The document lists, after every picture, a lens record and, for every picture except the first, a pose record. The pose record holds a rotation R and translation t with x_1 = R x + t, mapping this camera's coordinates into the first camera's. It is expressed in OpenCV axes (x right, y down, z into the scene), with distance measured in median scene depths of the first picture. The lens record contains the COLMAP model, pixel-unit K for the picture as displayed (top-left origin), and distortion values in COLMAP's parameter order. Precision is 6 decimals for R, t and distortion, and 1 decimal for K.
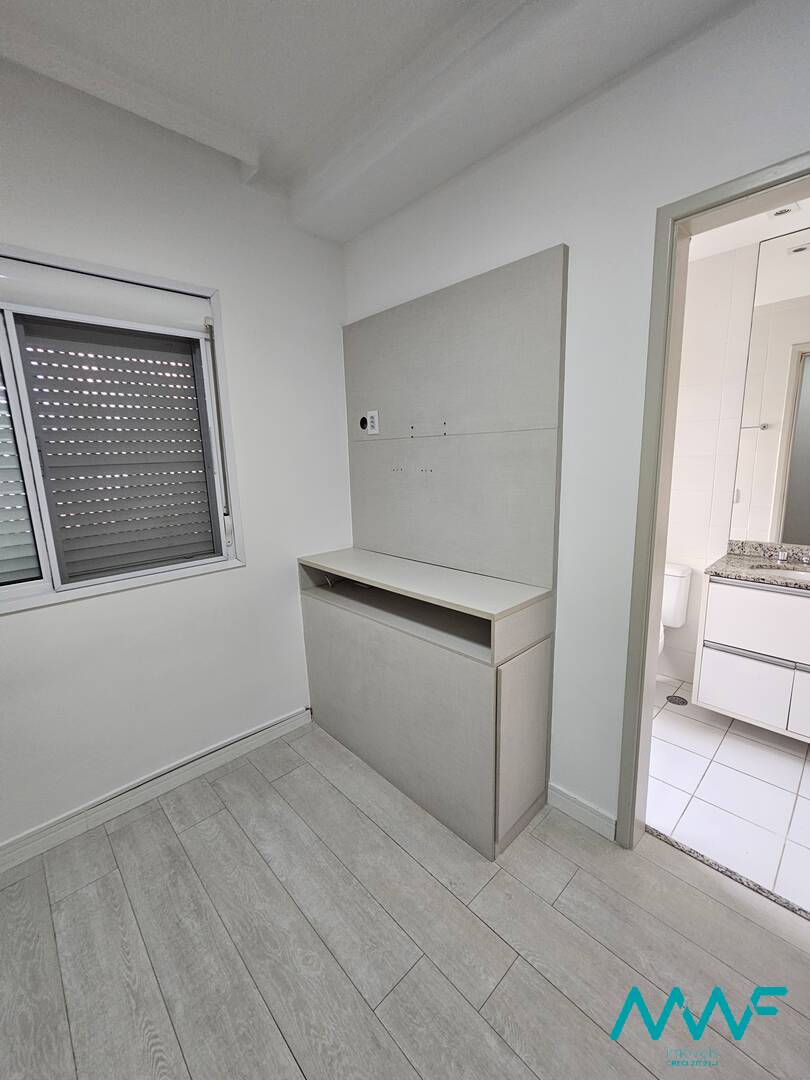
lens RADIAL K [[443.7, 0, 405.1], [0, 443.7, 535.9], [0, 0, 1]] dist [0.001197, 0.000004]
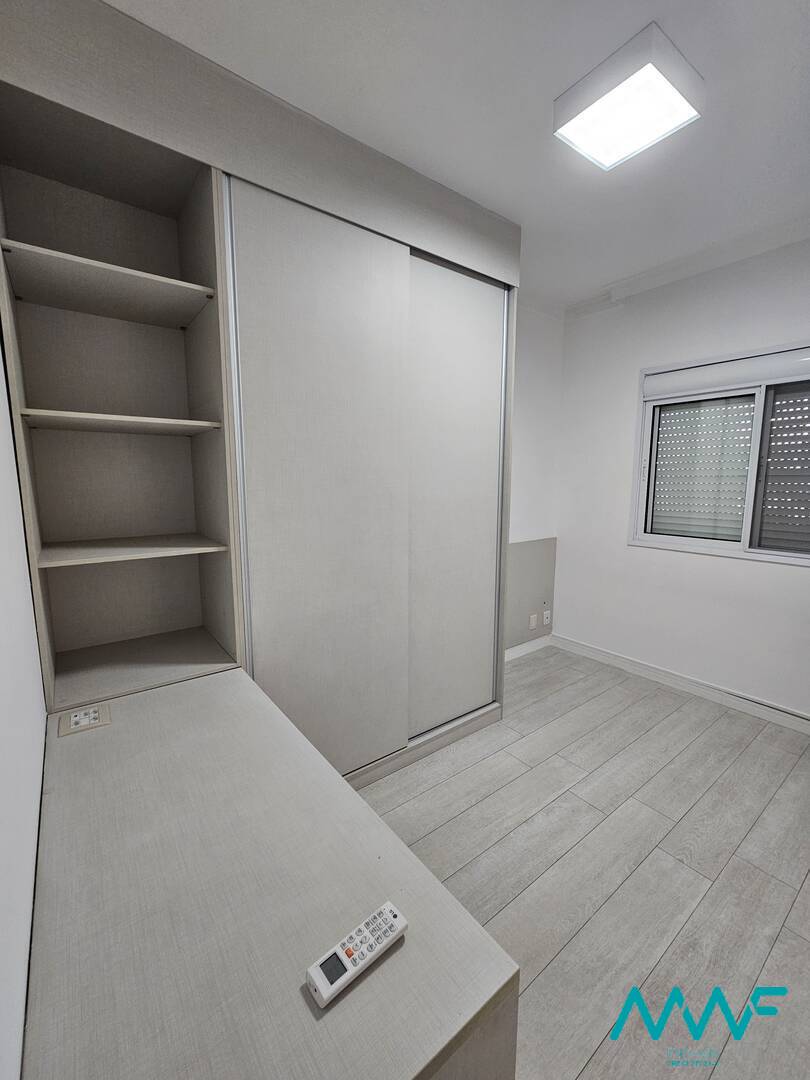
lens RADIAL K [[443.6, 0, 406.5], [0, 443.6, 534.4], [0, 0, 1]] dist [-0.001773, 0.000235]
pose [[-0.127308, 0.140711, -0.981831, 1.029398], [-0.186068, 0.968924, 0.162988, 0.033882], [0.974254, 0.203437, -0.097170, -0.068439]]
